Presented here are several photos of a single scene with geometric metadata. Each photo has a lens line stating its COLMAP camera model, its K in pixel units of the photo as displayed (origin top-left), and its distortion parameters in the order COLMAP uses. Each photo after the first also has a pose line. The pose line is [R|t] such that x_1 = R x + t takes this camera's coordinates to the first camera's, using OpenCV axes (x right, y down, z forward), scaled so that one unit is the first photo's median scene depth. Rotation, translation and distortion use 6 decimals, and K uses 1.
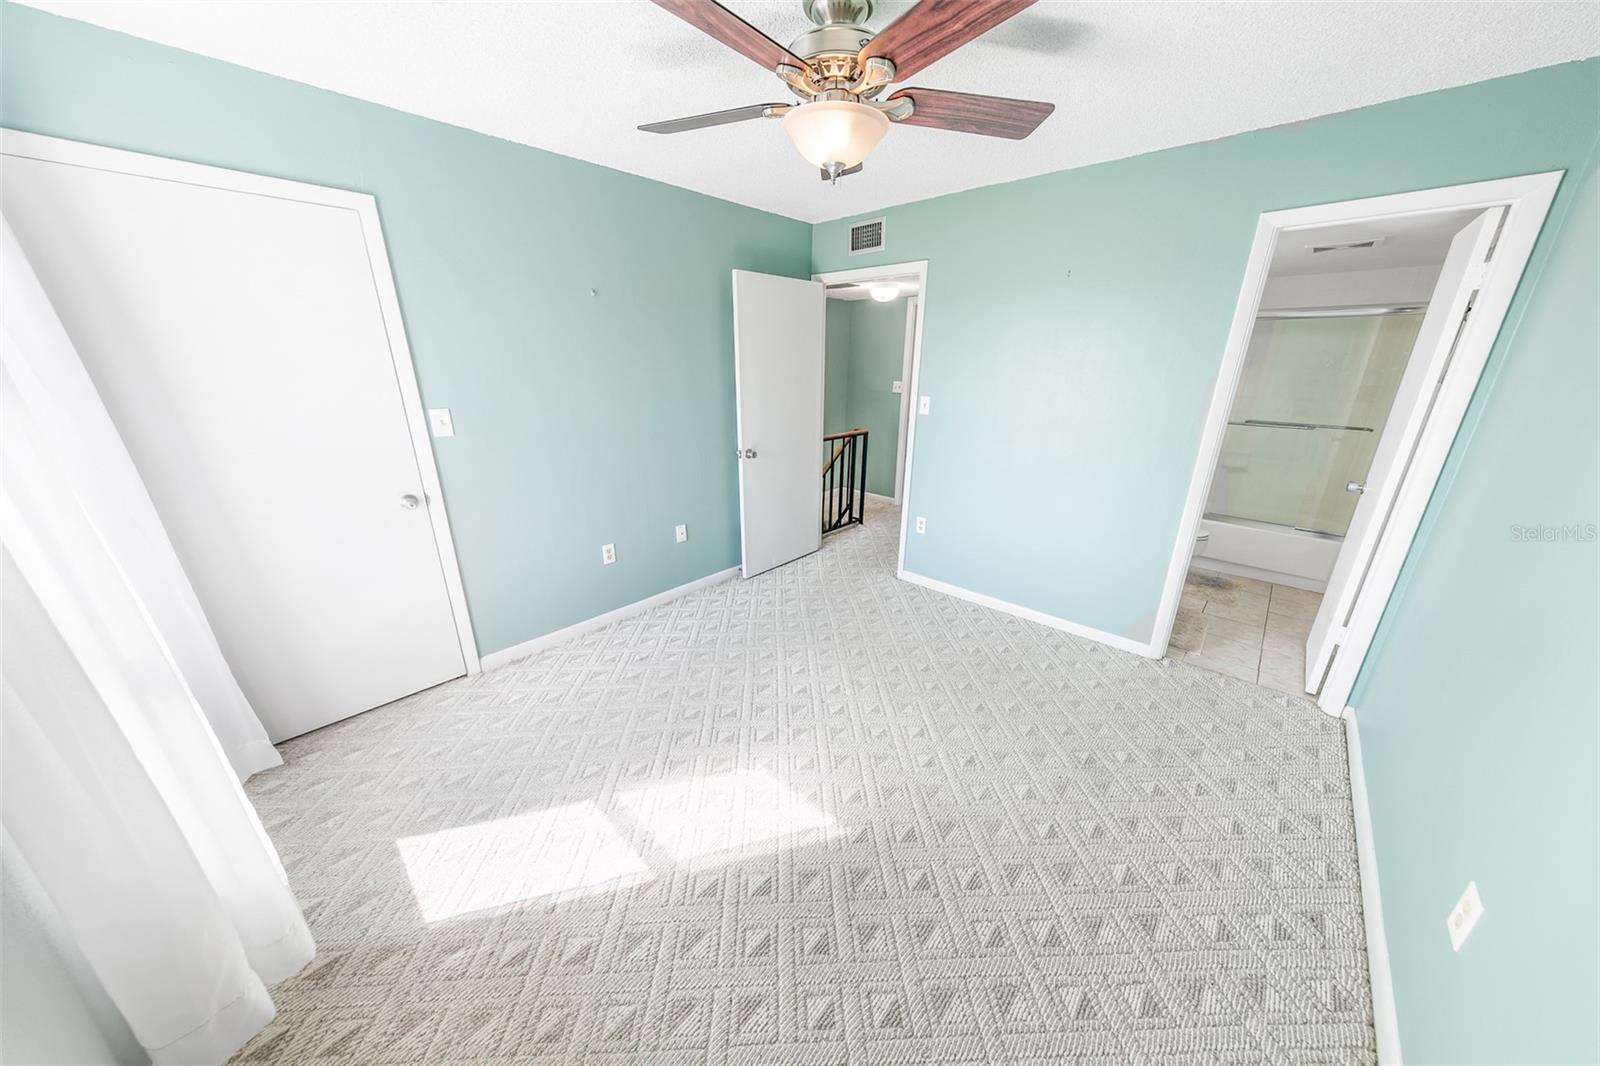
lens RADIAL K [[516.0, 0, 800.0], [0, 516.0, 533.0], [0, 0, 1]] dist [-0.000372, -0.000023]
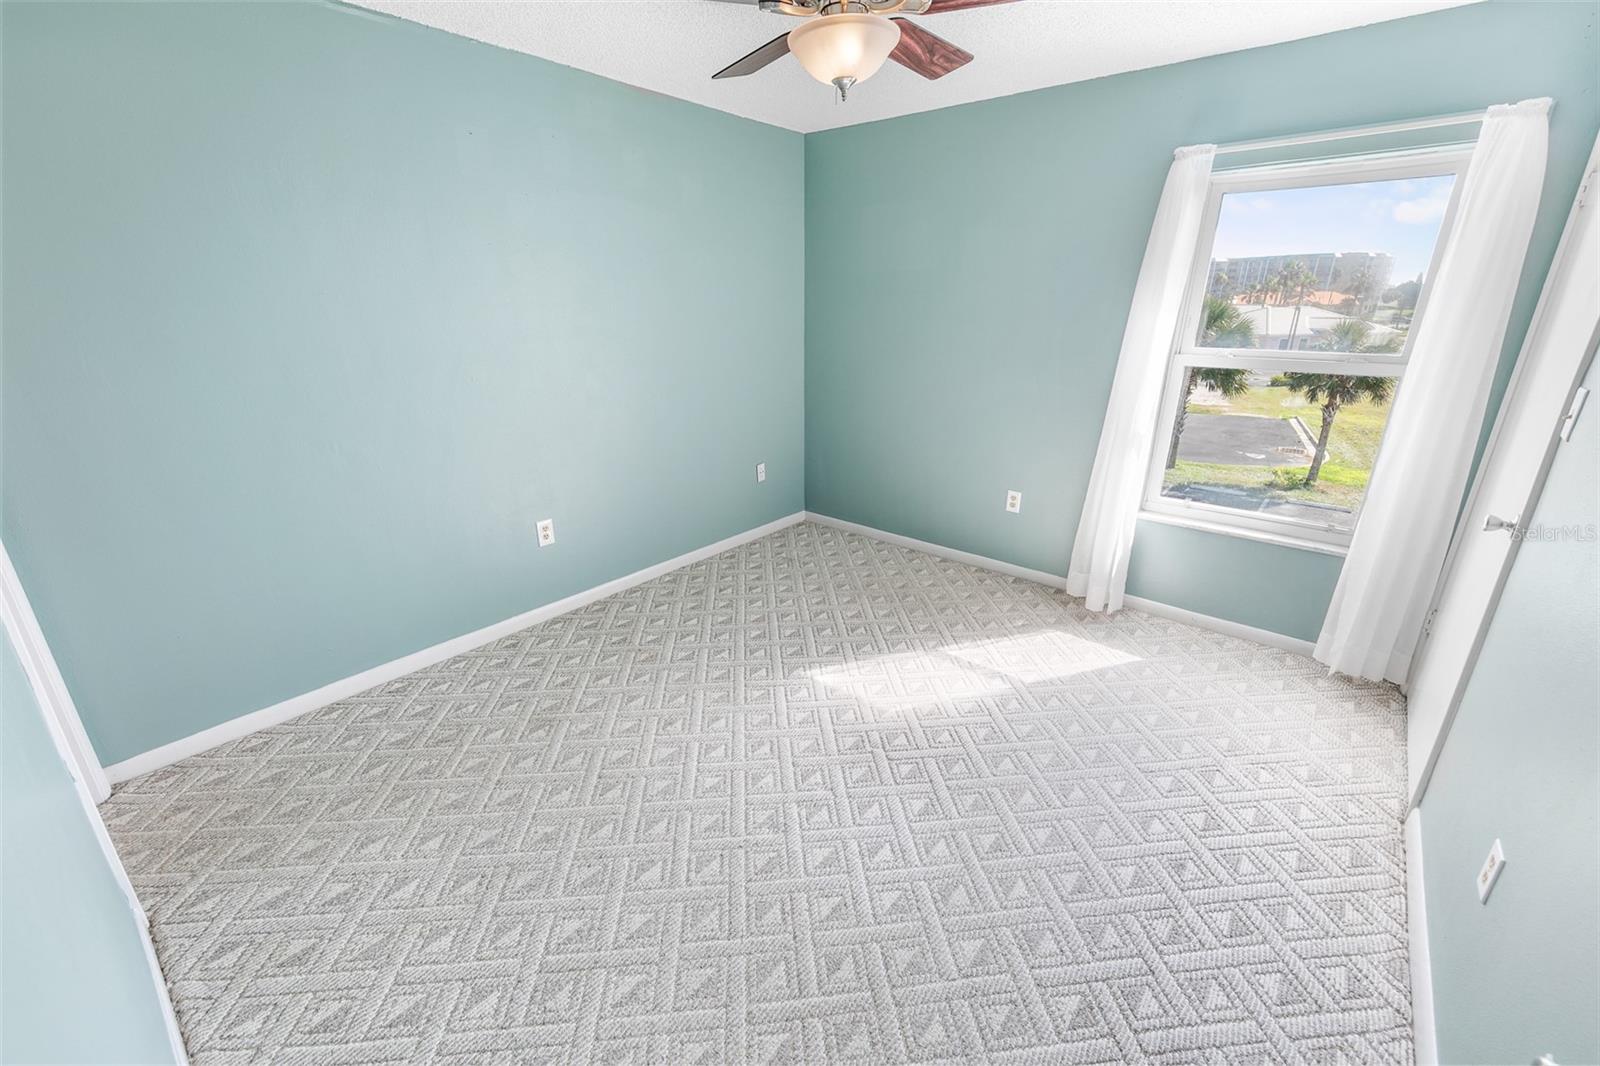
lens RADIAL K [[658.7, 0, 796.2], [0, 658.7, 531.6], [0, 0, 1]] dist [0.003996, 0.000282]
pose [[-0.999113, 0.008460, -0.041262, 0.135882], [-0.018919, 0.785104, 0.619075, -0.533613], [0.037632, 0.619306, -0.784247, 1.605858]]
